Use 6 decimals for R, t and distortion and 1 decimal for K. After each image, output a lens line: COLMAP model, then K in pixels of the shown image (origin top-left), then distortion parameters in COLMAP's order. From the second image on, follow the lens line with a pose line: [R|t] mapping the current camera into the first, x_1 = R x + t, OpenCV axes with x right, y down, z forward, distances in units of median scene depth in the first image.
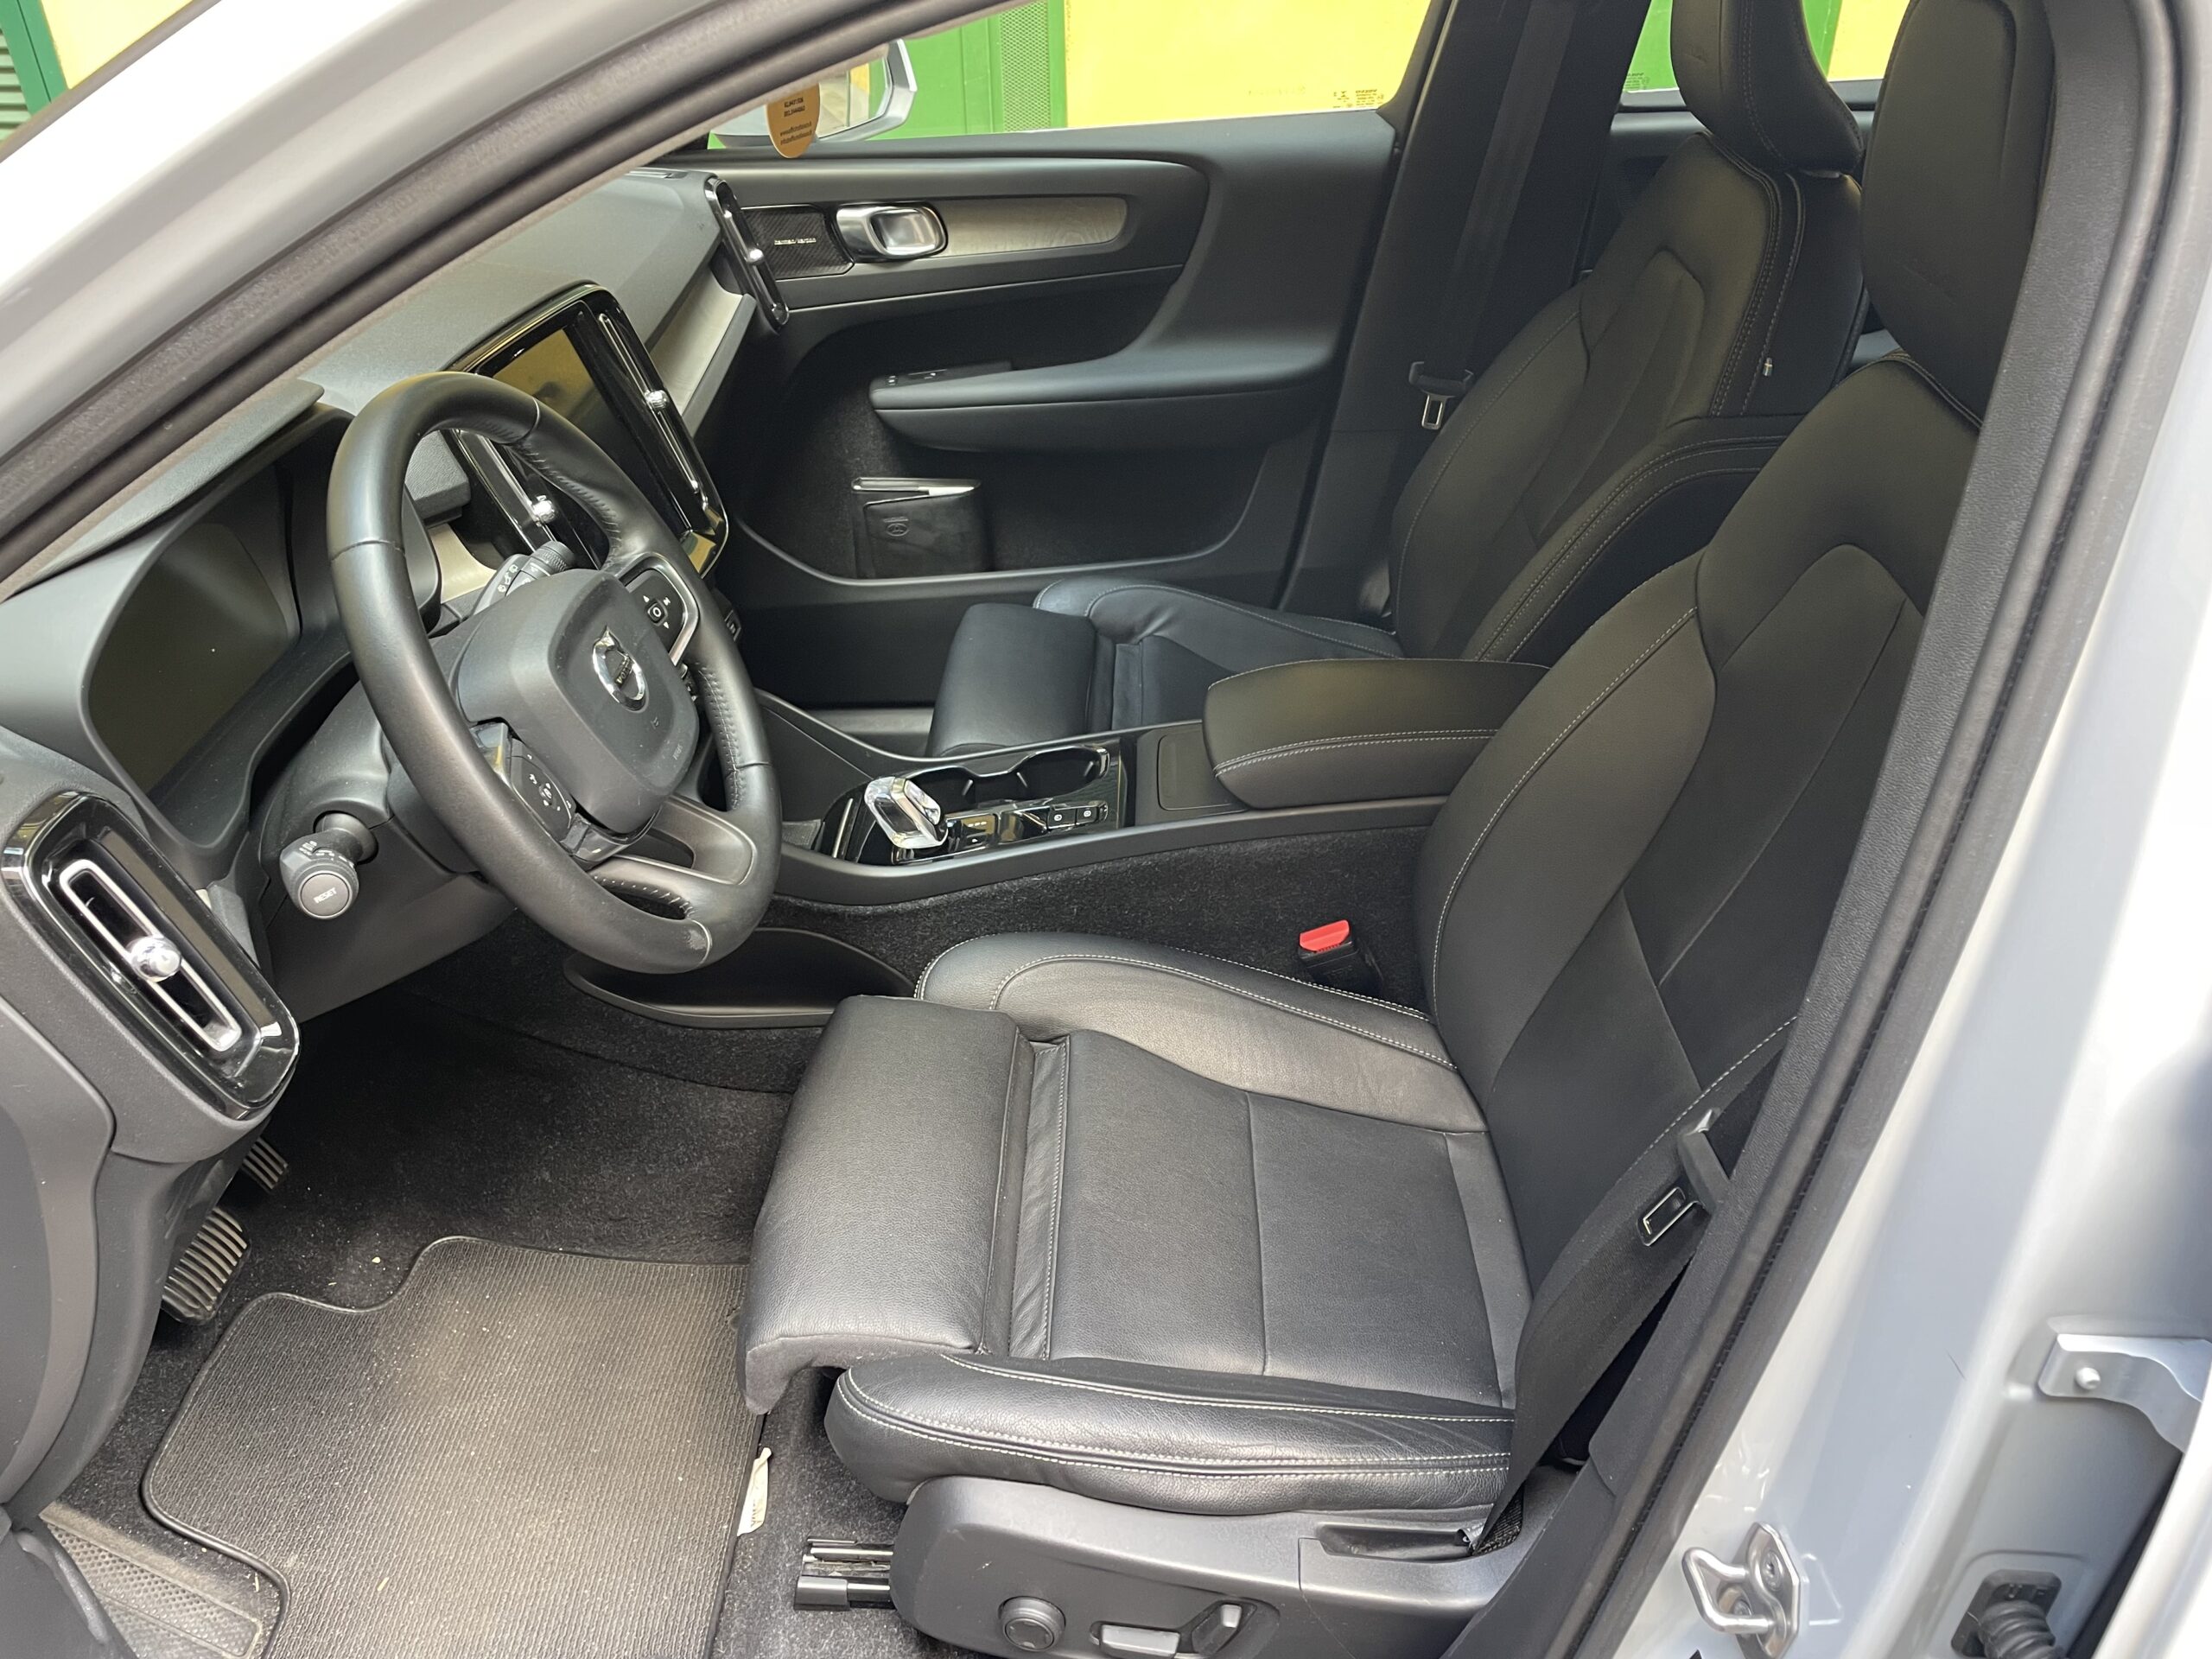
lens RADIAL K [[1669.2, 0, 1105.9], [0, 1669.2, 825.6], [0, 0, 1]] dist [0.088991, -0.110217]
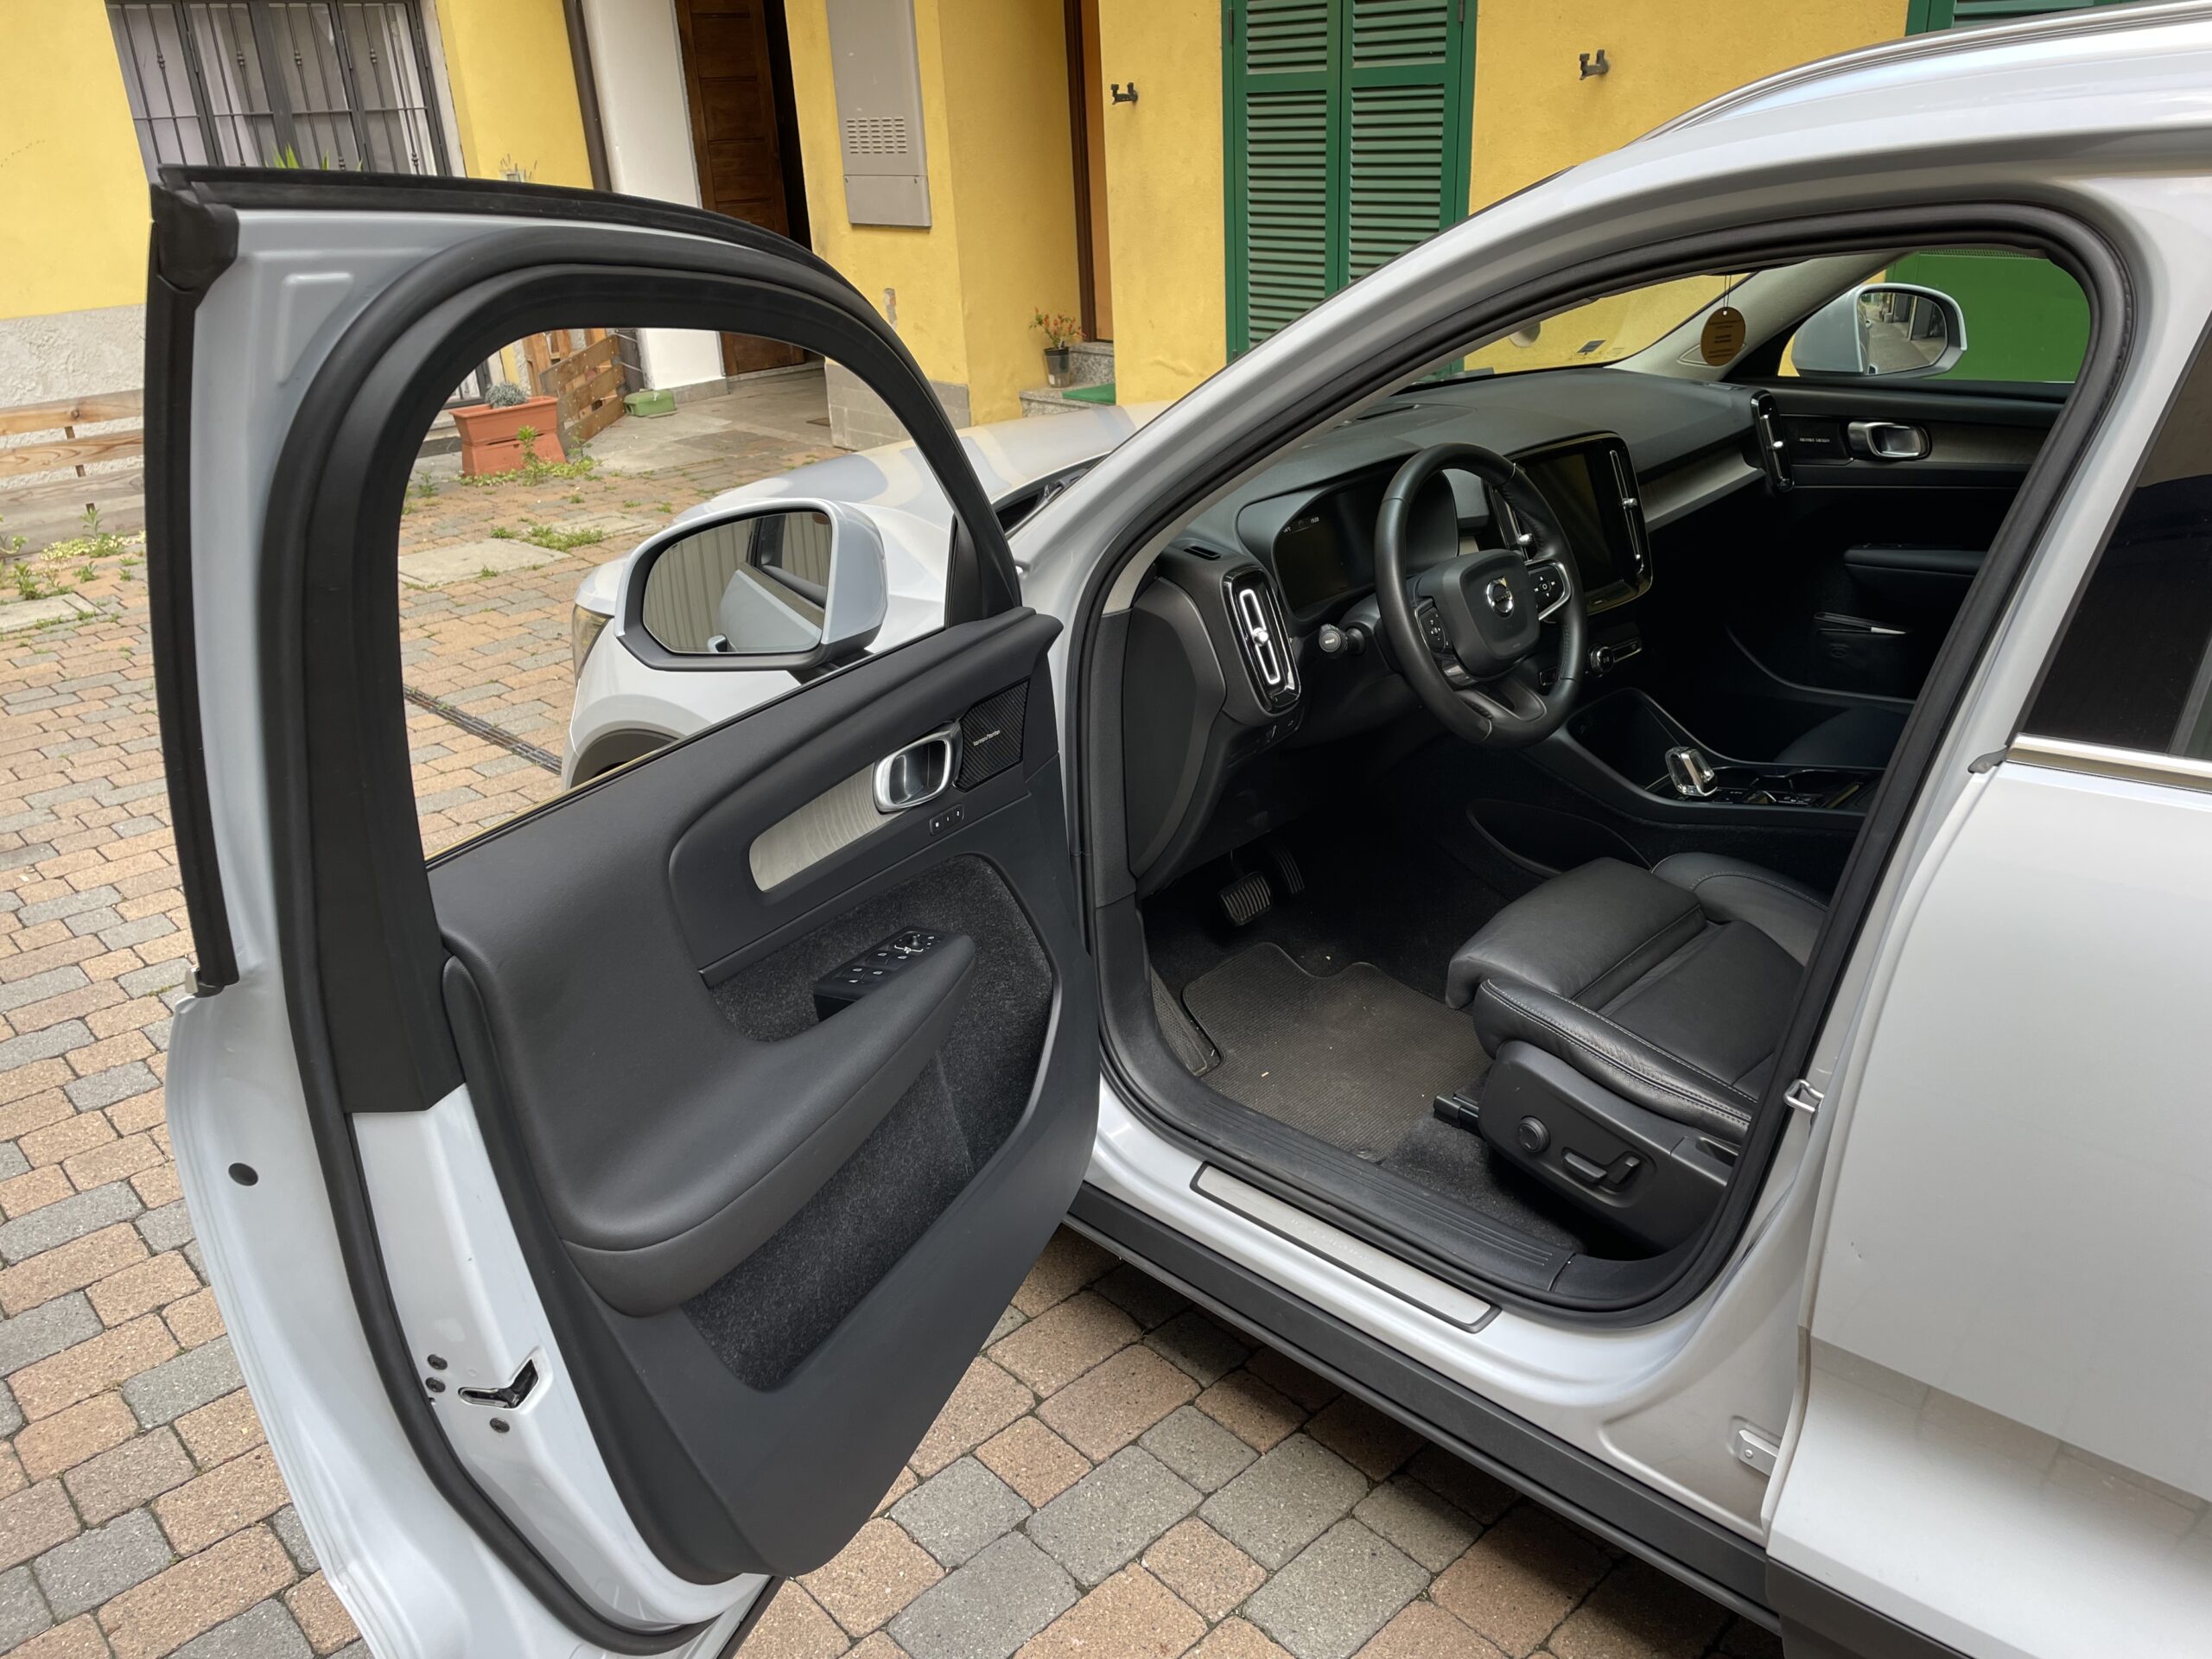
lens RADIAL K [[1669.2, 0, 1118.6], [0, 1669.2, 810.8], [0, 0, 1]] dist [0.088991, -0.110217]
pose [[0.737603, 0.250072, -0.627221, 0.476277], [-0.335027, 0.942029, -0.018401, 0.231877], [0.586259, 0.223708, 0.778624, -0.524183]]
